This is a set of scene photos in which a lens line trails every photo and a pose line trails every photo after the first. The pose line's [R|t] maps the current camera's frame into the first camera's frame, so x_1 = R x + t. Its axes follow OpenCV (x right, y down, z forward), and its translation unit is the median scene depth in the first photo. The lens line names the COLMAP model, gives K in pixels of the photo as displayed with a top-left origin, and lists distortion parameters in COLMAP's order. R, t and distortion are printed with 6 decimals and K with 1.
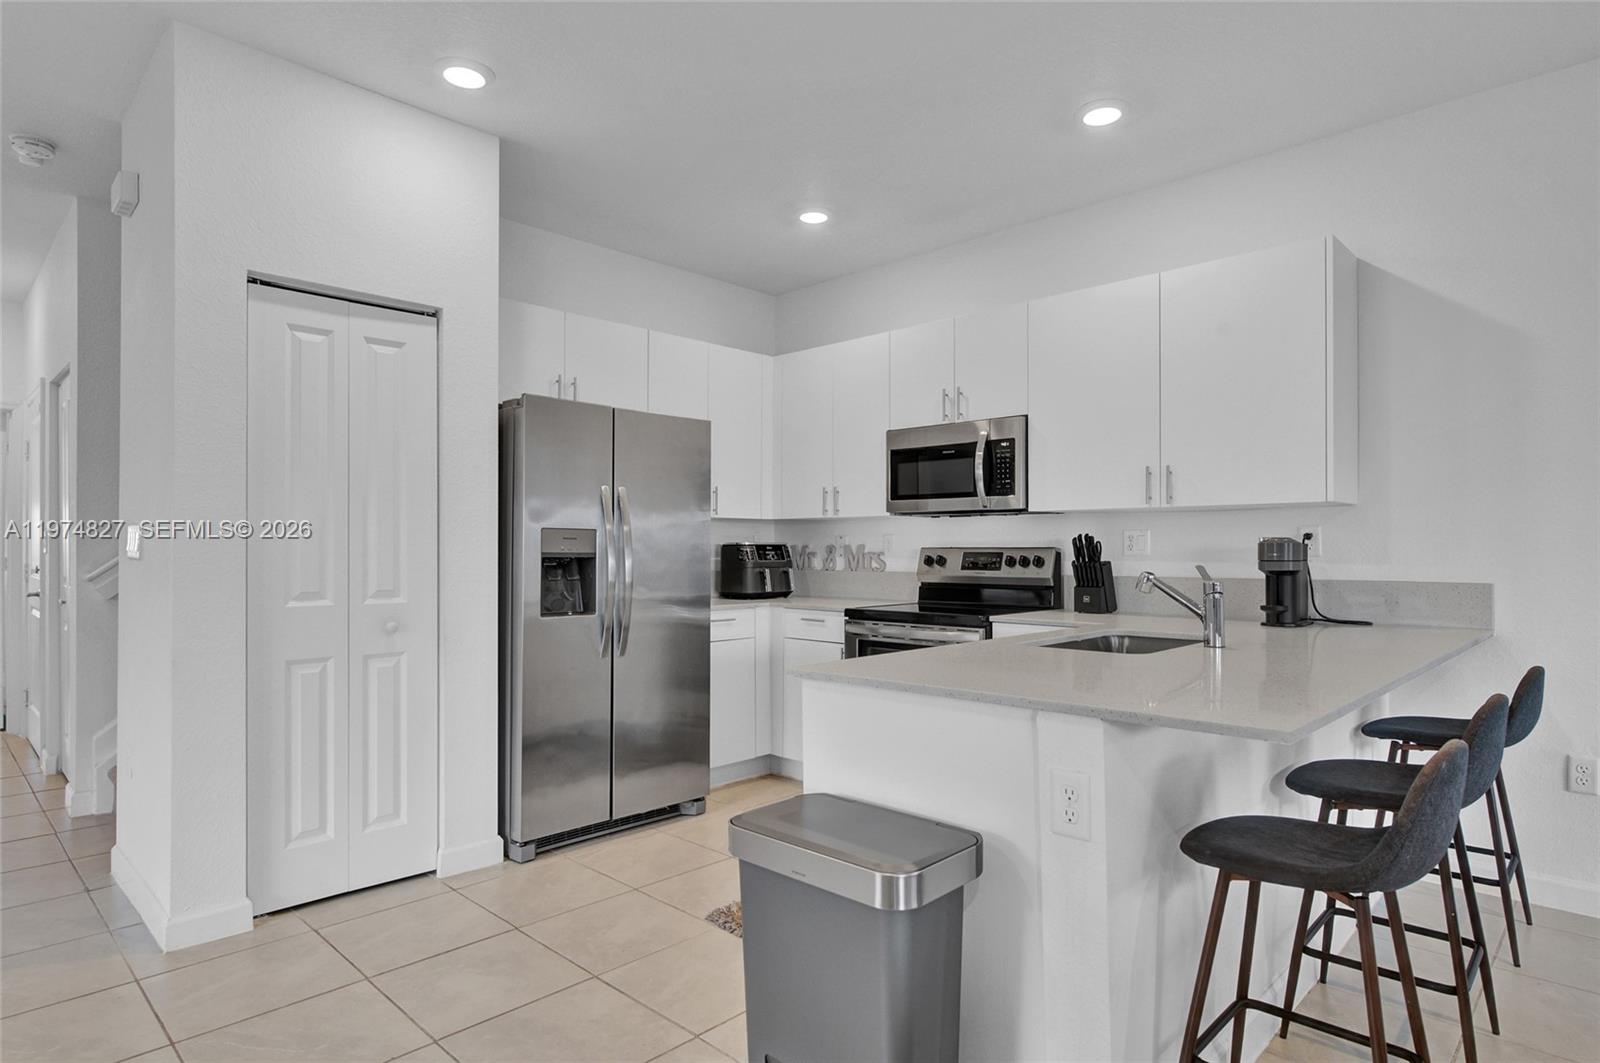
lens RADIAL K [[862.4, 0, 794.4], [0, 862.4, 543.8], [0, 0, 1]] dist [-0.010354, -0.001655]
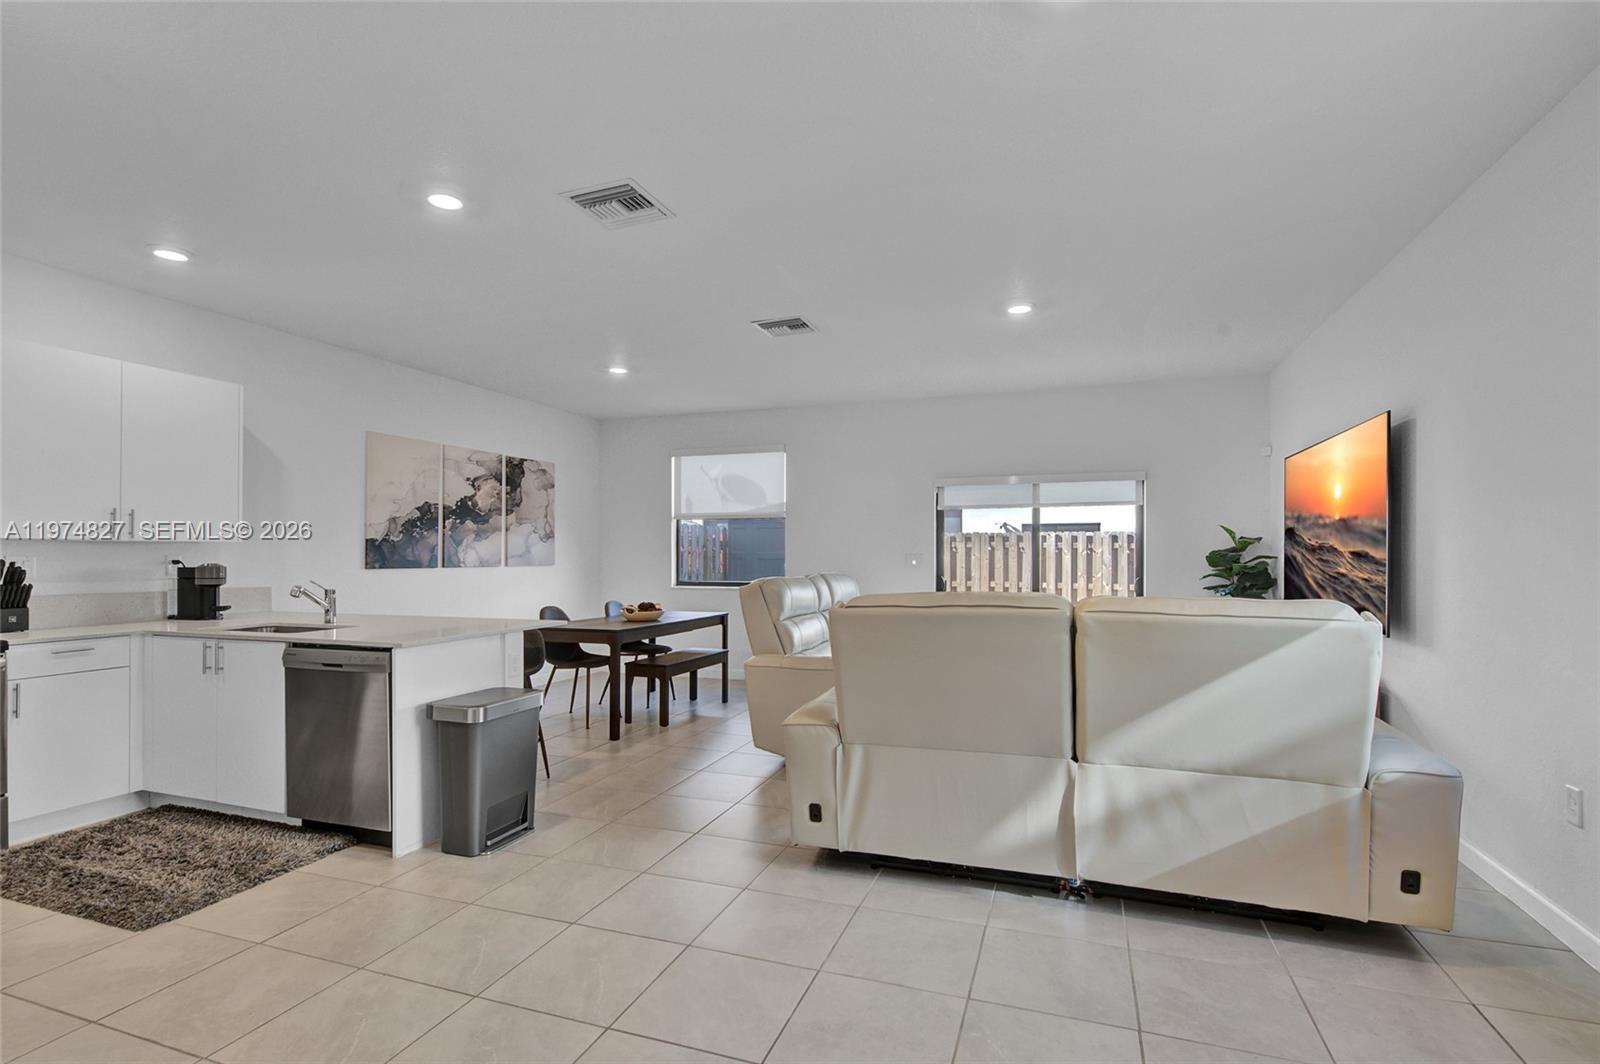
lens RADIAL K [[771.0, 0, 796.8], [0, 771.0, 540.1], [0, 0, 1]] dist [-0.002492, -0.000059]
pose [[-0.402820, 0.020818, 0.915042, -0.895747], [-0.004041, 0.999691, -0.024522, -0.015292], [-0.915270, -0.013576, -0.402612, 0.451299]]
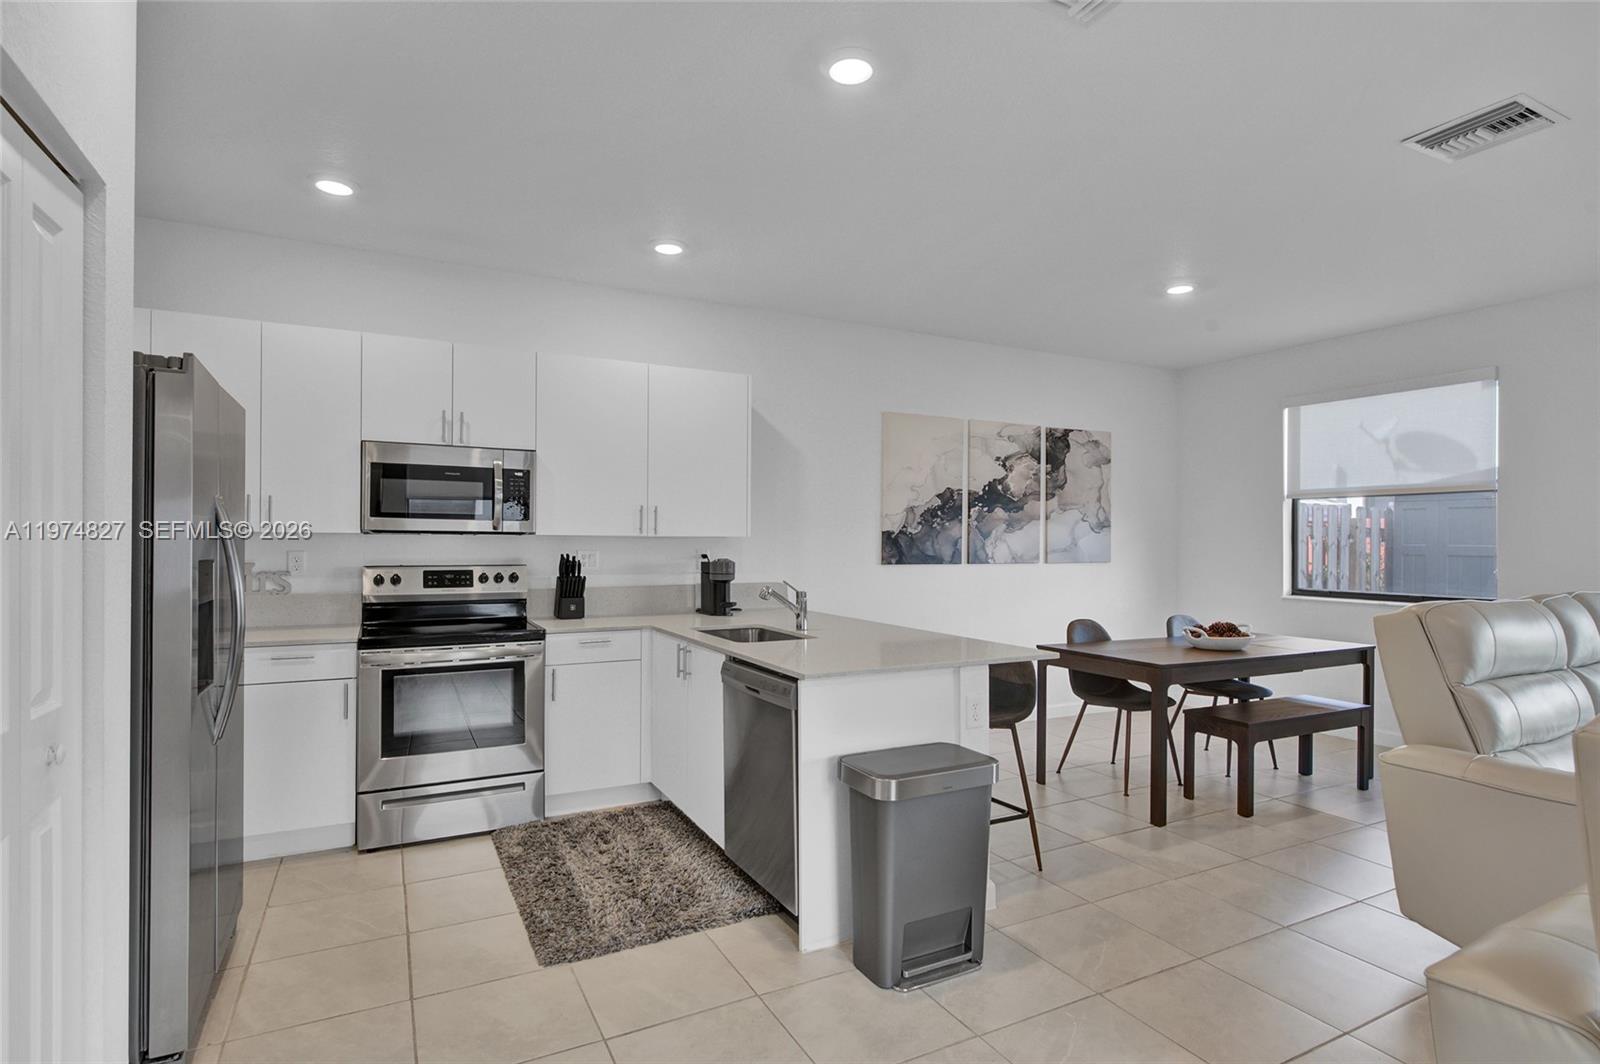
lens RADIAL K [[817.5, 0, 802.6], [0, 817.5, 538.0], [0, 0, 1]] dist [-0.002175, -0.000560]
pose [[0.317776, 0.006522, 0.948144, -0.608607], [-0.011113, 0.999933, -0.003154, -0.032135], [-0.948101, -0.009535, 0.317827, 0.301053]]
